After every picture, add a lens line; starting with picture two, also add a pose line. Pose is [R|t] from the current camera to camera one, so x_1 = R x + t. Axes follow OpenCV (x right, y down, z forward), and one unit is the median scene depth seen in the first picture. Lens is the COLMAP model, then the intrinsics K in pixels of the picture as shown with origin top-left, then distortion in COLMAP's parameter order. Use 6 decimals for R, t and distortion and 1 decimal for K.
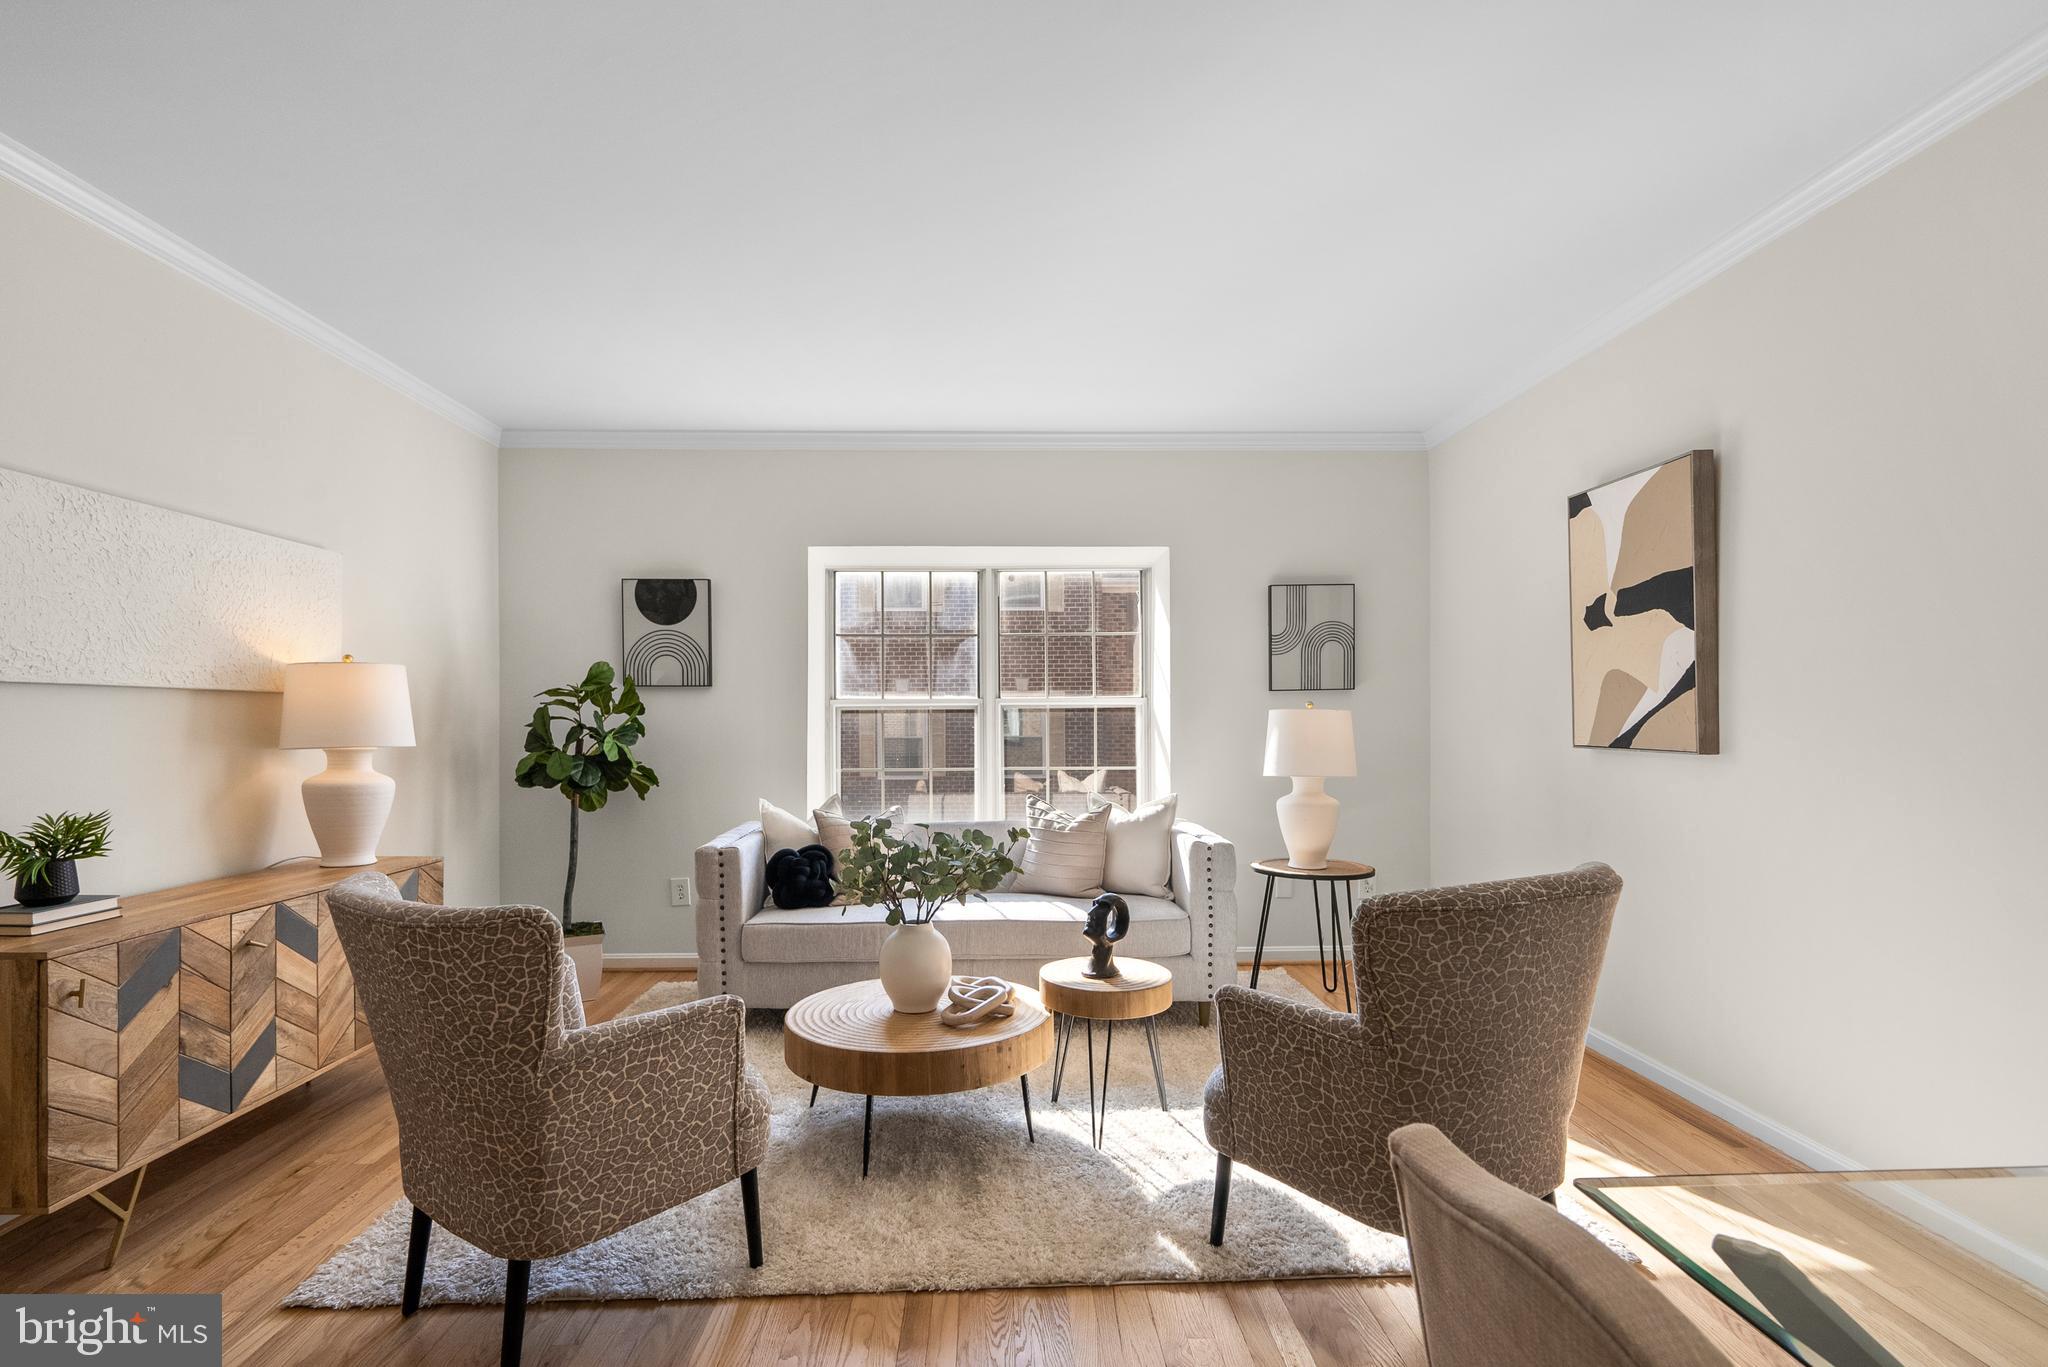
lens RADIAL K [[943.2, 0, 1014.3], [0, 943.2, 720.9], [0, 0, 1]] dist [-0.004807, -0.000079]
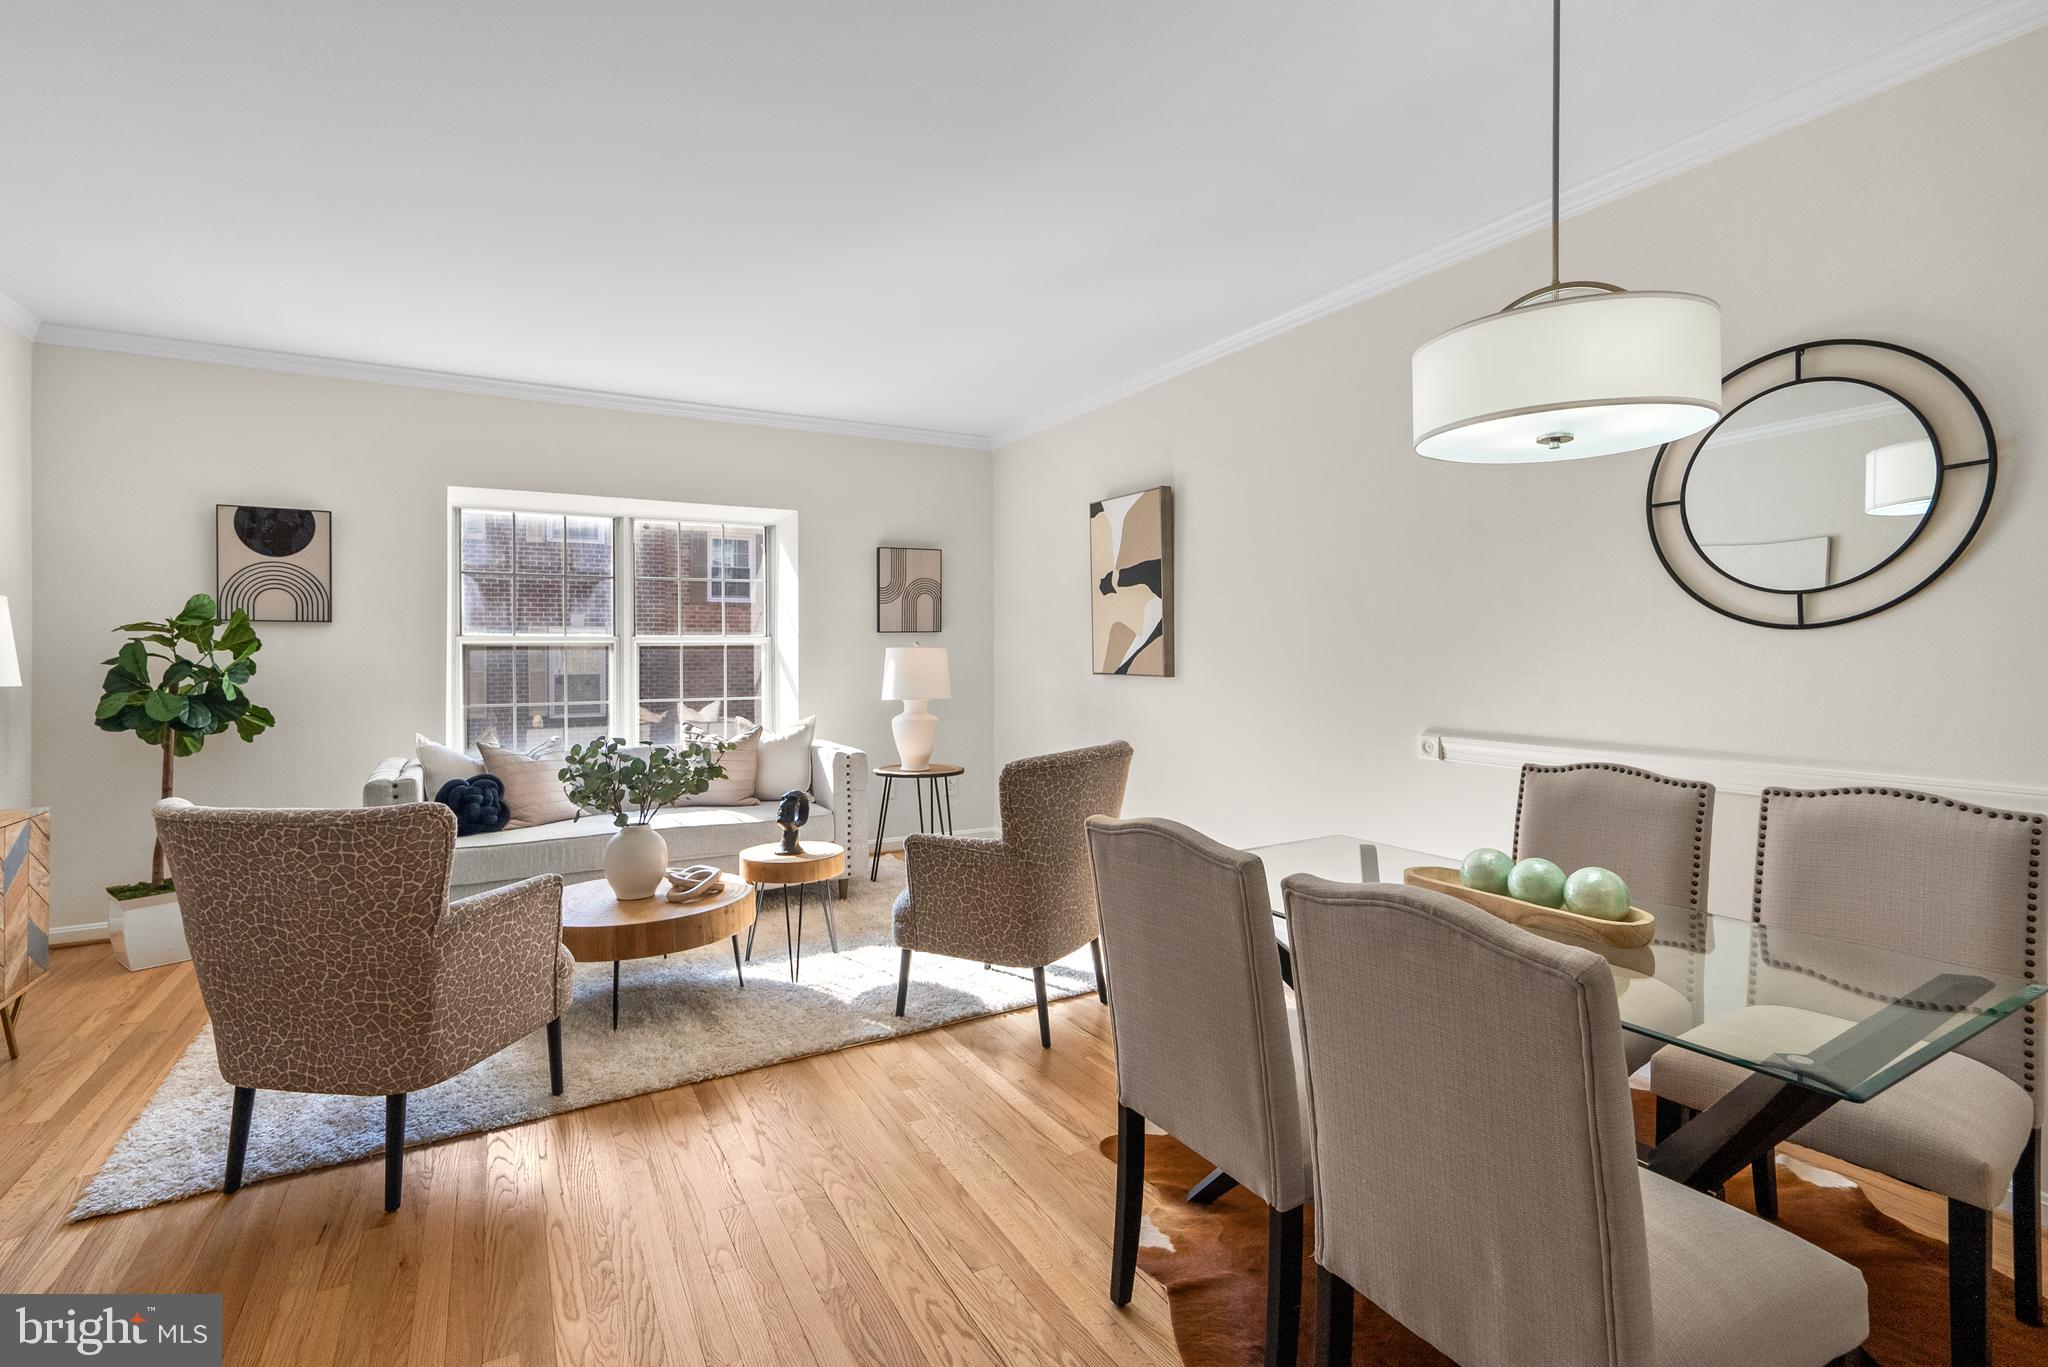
lens RADIAL K [[945.0, 0, 1024.0], [0, 945.0, 652.5], [0, 0, 1]] dist [-0.002853, 0.000054]
pose [[0.879554, 0.000320, 0.475799, -0.214456], [0.001827, 0.999990, -0.004049, 0.000027], [-0.475796, 0.004431, 0.879545, -0.259813]]
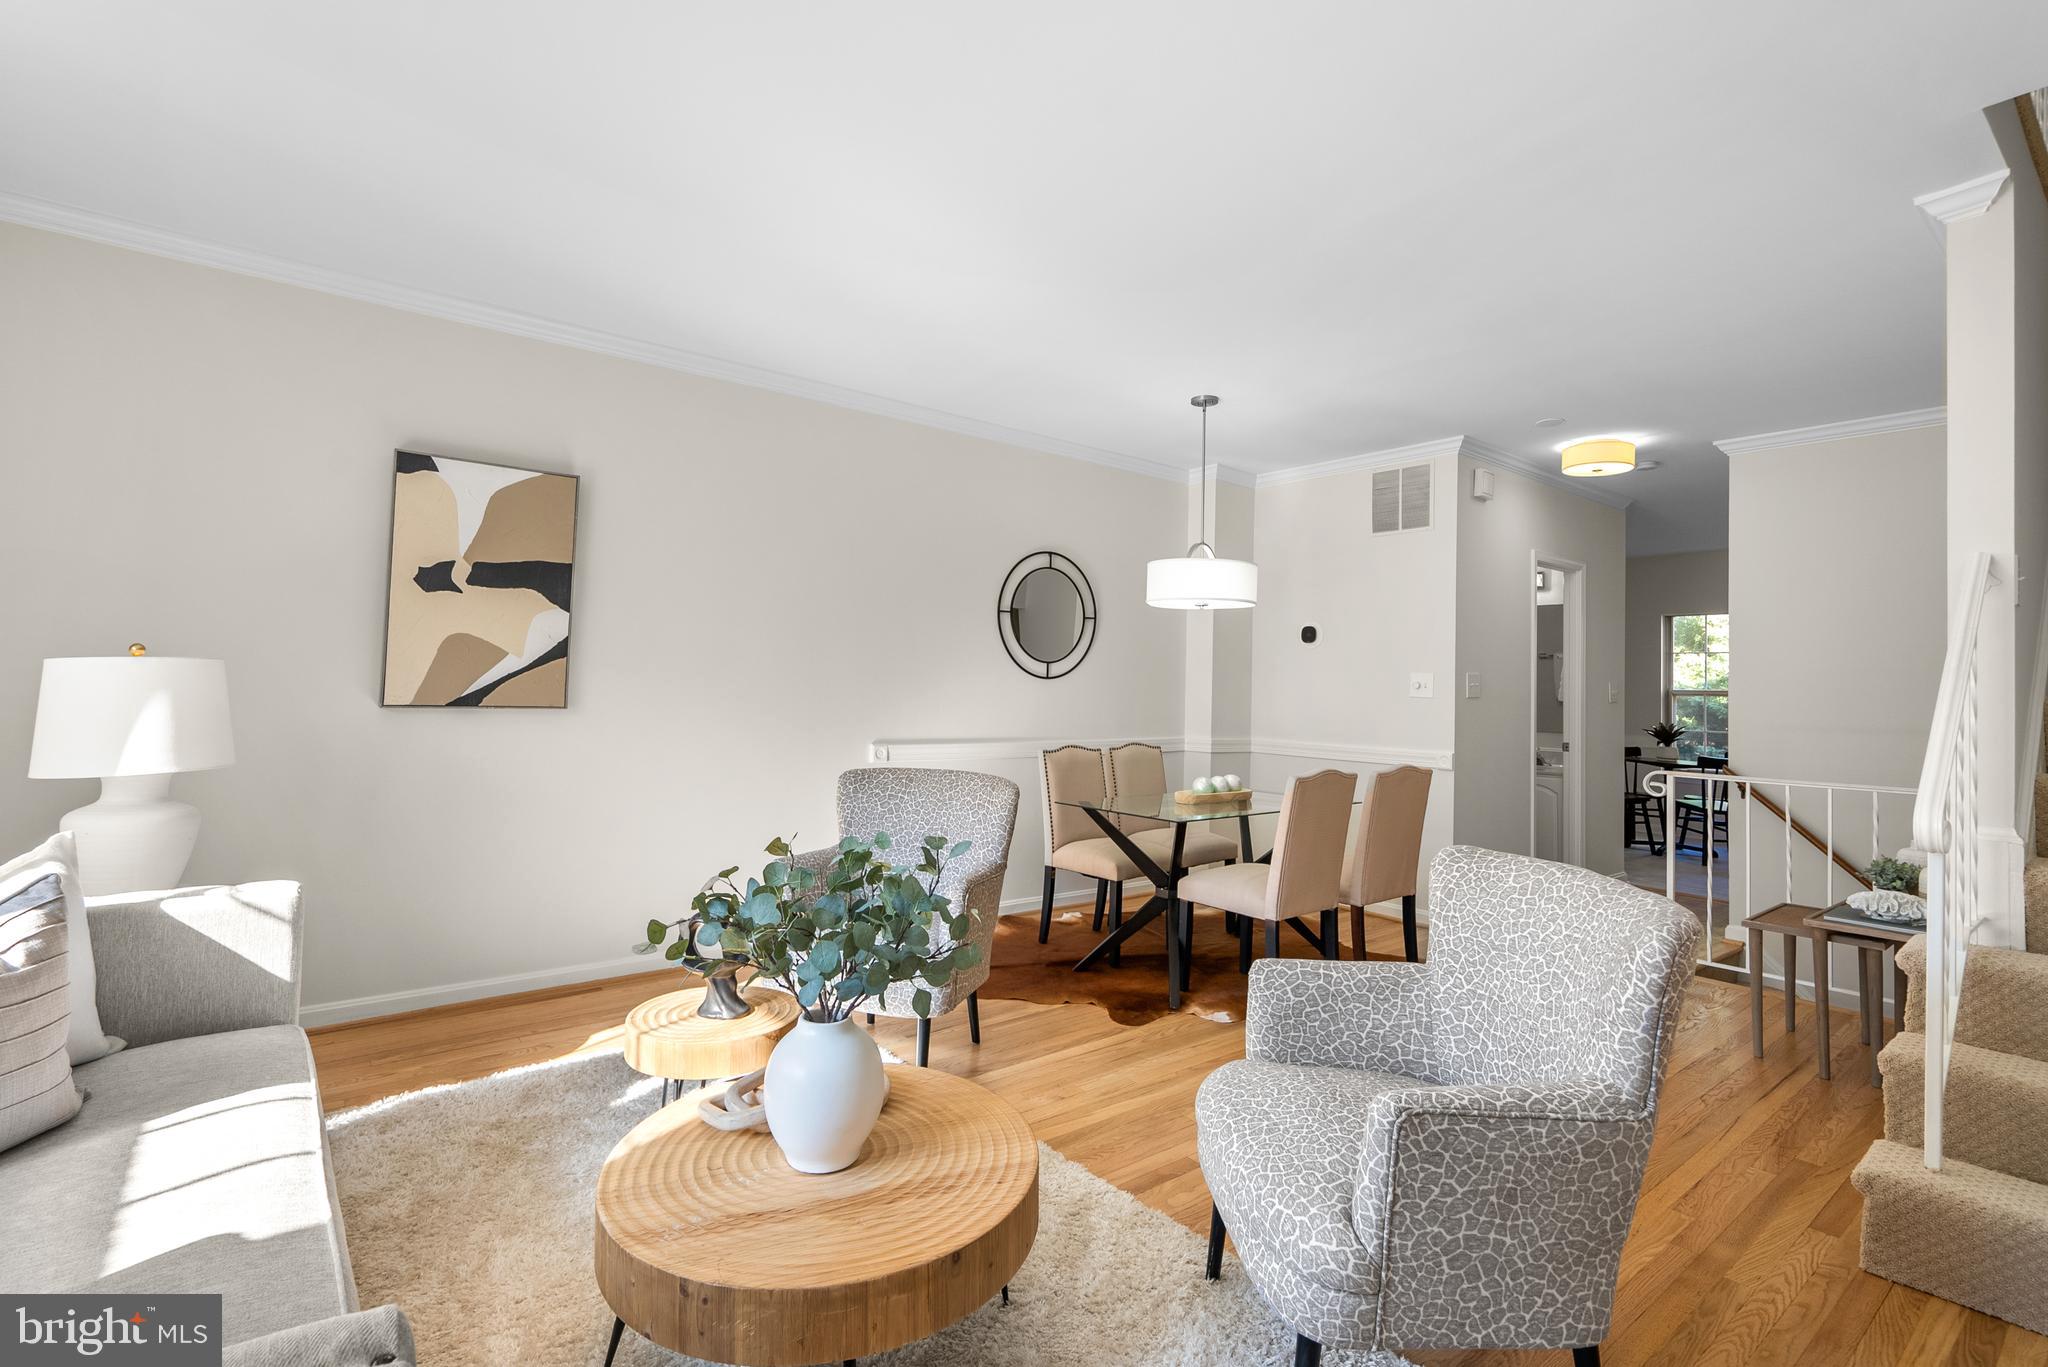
lens RADIAL K [[945.0, 0, 1024.0], [0, 945.0, 652.5], [0, 0, 1]] dist [-0.002853, 0.000054]
pose [[-0.604125, 0.020021, 0.796638, -0.614612], [-0.017956, 0.999089, -0.038726, -0.002304], [-0.796687, -0.037700, -0.603215, 1.142679]]
